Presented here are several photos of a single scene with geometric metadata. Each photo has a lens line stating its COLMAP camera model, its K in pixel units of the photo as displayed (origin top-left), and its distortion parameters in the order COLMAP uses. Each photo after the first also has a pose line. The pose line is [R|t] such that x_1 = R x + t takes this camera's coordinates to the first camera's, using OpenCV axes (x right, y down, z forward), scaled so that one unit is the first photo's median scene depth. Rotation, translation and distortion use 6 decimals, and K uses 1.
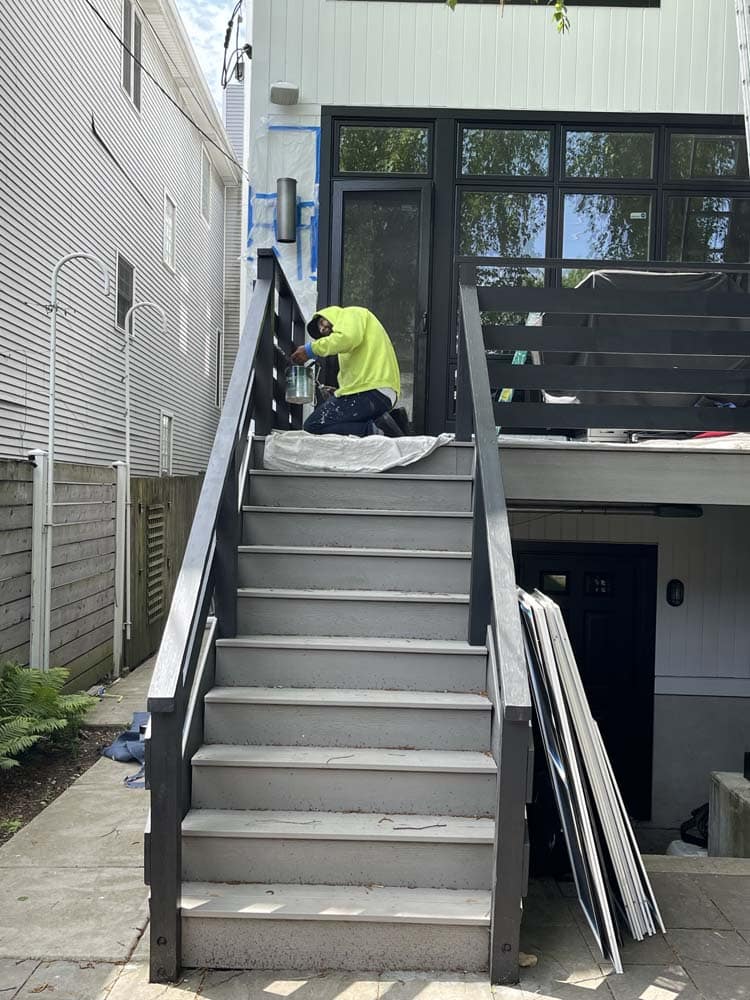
lens RADIAL K [[1058.7, 0, 371.1], [0, 1058.7, 510.4], [0, 0, 1]] dist [0.022588, 0.020749]
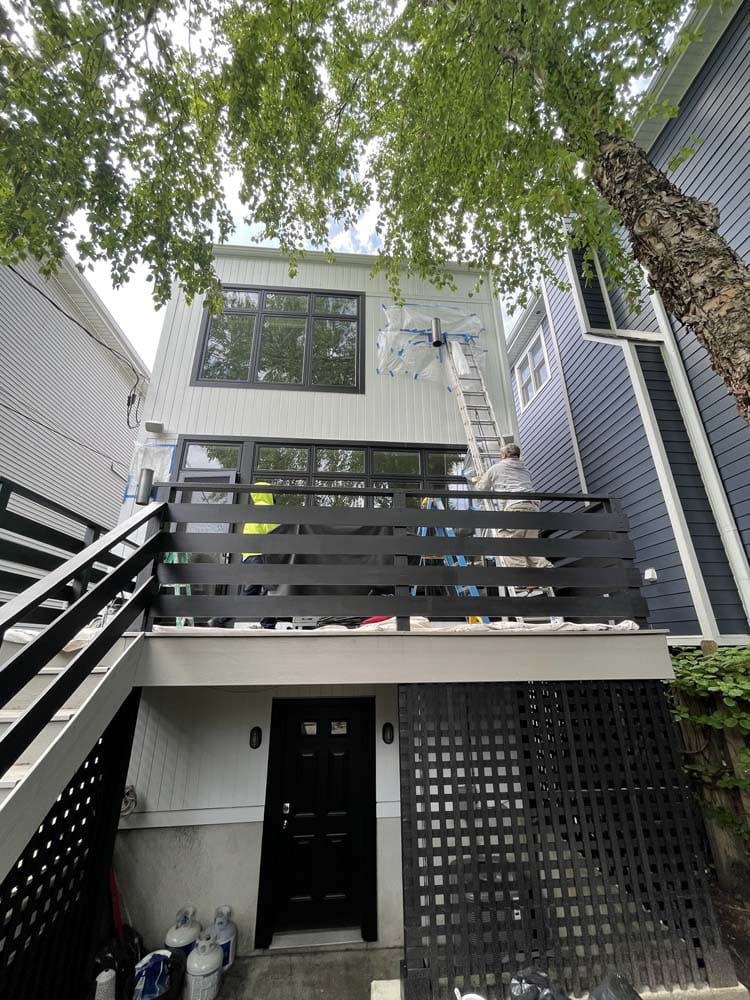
lens RADIAL K [[401.7, 0, 377.2], [0, 401.7, 497.4], [0, 0, 1]] dist [-0.002319, -0.000222]
pose [[0.994673, 0.000624, 0.103078, 0.305178], [0.036648, 0.932506, -0.359289, -0.036246], [-0.096345, 0.361153, 0.927516, 0.534069]]
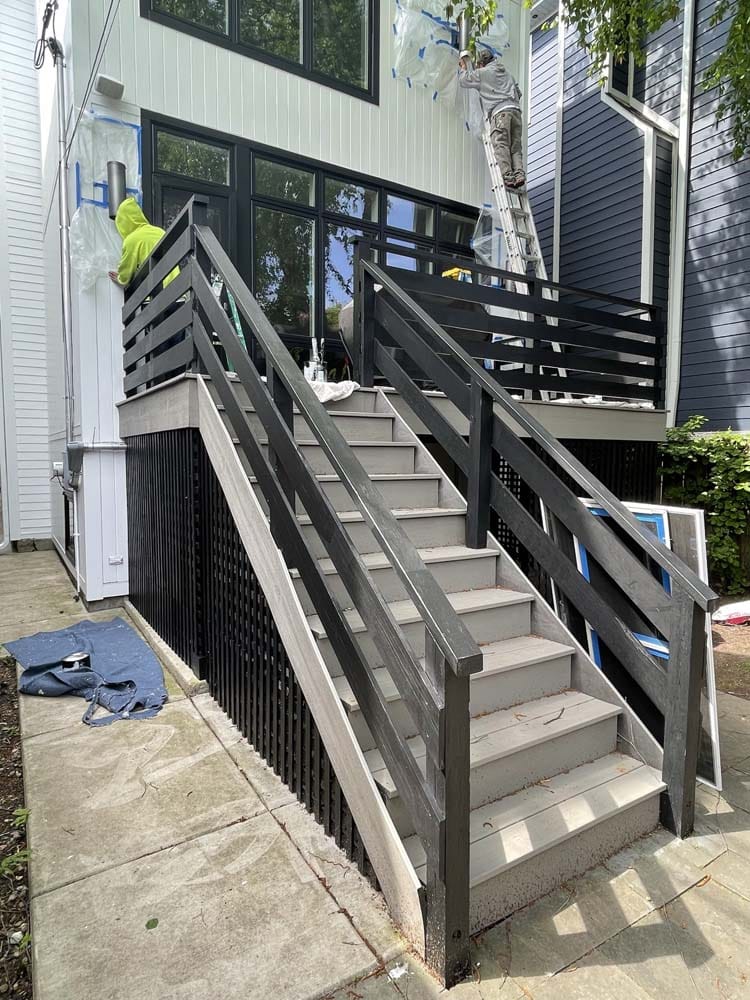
lens RADIAL K [[599.2, 0, 378.5], [0, 599.2, 495.0], [0, 0, 1]] dist [-0.017462, 0.011293]
pose [[0.838446, -0.061212, 0.541536, -0.296390], [0.027182, 0.997133, 0.070625, 0.012030], [-0.544306, -0.044495, 0.837706, 0.399186]]
